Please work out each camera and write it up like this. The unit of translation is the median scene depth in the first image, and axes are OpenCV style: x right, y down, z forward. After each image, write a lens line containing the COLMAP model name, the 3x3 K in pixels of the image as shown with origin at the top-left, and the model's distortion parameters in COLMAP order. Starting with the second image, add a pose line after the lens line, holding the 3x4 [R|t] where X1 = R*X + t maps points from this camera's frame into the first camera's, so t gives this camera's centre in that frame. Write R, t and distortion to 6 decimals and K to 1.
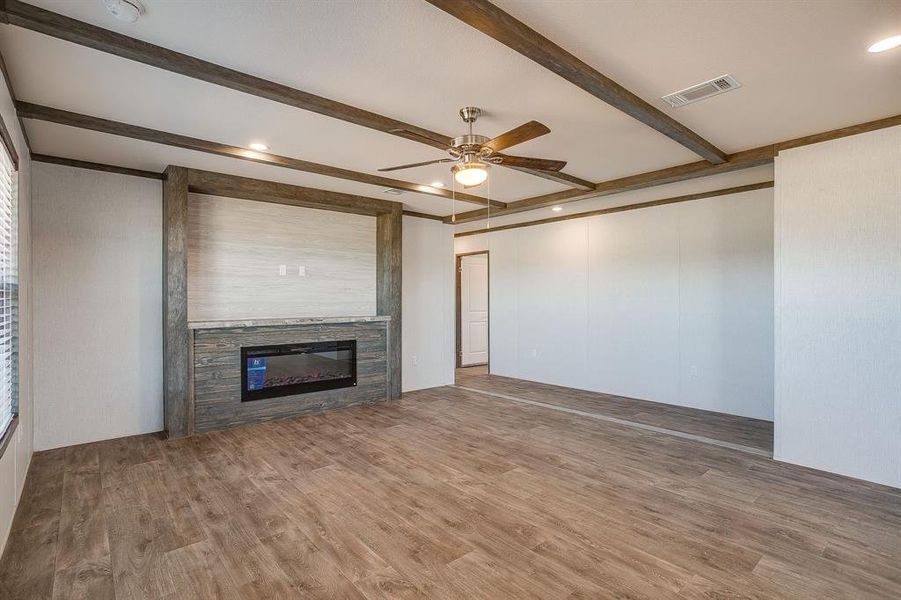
lens RADIAL K [[443.0, 0, 450.5], [0, 443.0, 300.0], [0, 0, 1]] dist [-0.060225, 0.037613]
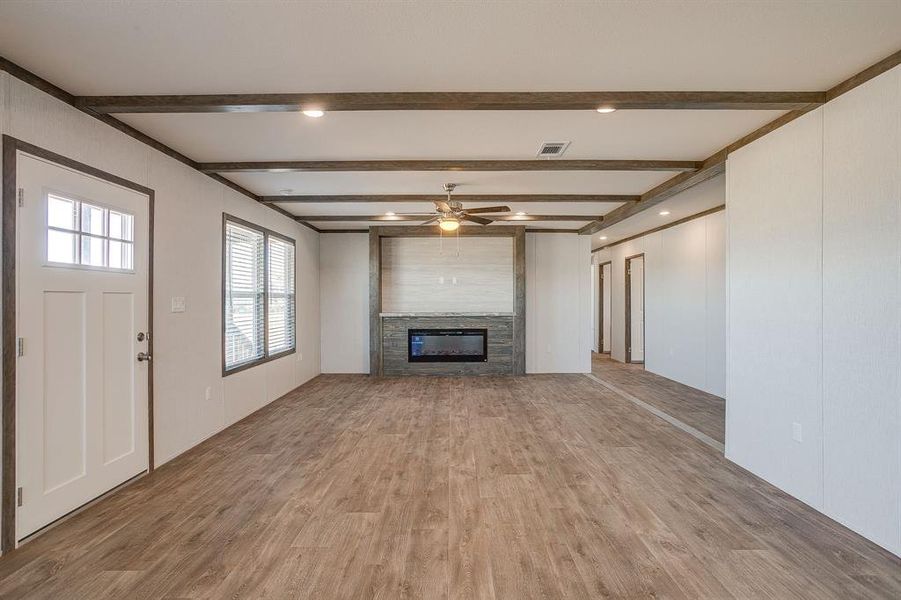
lens RADIAL K [[440.1, 0, 447.8], [0, 440.1, 299.3], [0, 0, 1]] dist [-0.058532, 0.036433]
pose [[0.753743, -0.000644, -0.657169, 0.731862], [0.000759, 1.000000, -0.000110, -0.003028], [0.657169, -0.000416, 0.753743, -0.153115]]
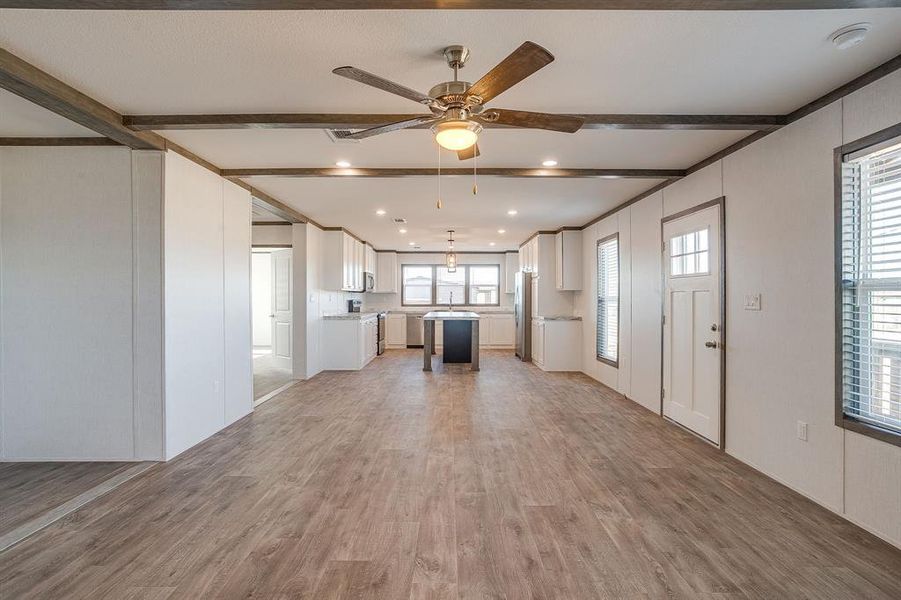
lens RADIAL K [[436.8, 0, 447.1], [0, 436.8, 298.7], [0, 0, 1]] dist [-0.058635, 0.033882]
pose [[-0.755156, -0.000307, 0.655545, -0.288828], [0.001293, 0.999997, 0.001958, 0.000022], [-0.655544, 0.002326, -0.755154, 1.042619]]
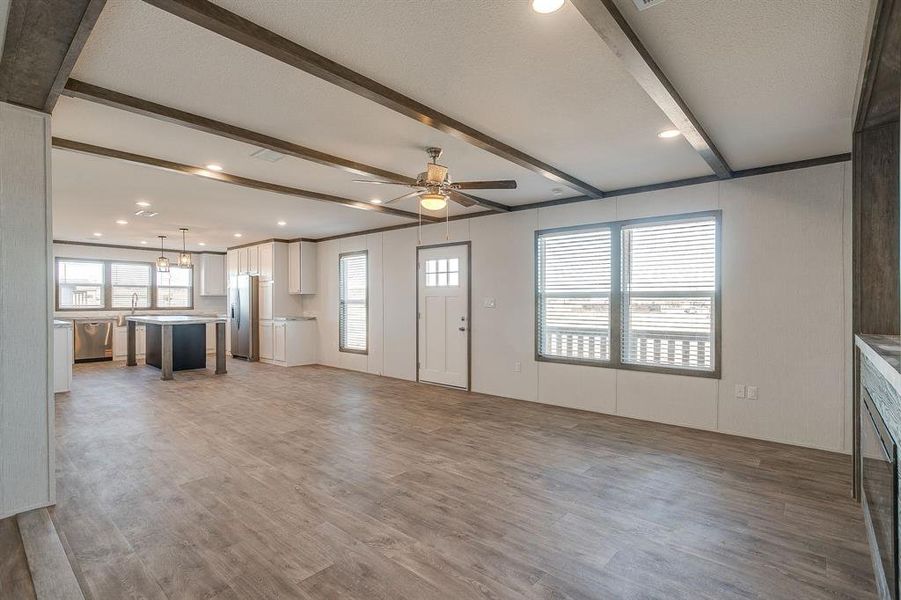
lens RADIAL K [[440.1, 0, 447.8], [0, 440.1, 299.3], [0, 0, 1]] dist [-0.058532, 0.036433]
pose [[-0.990234, -0.001388, -0.139408, 0.121022], [-0.000872, 0.999993, -0.003762, 0.001244], [0.139413, -0.003604, -0.990228, 1.485606]]
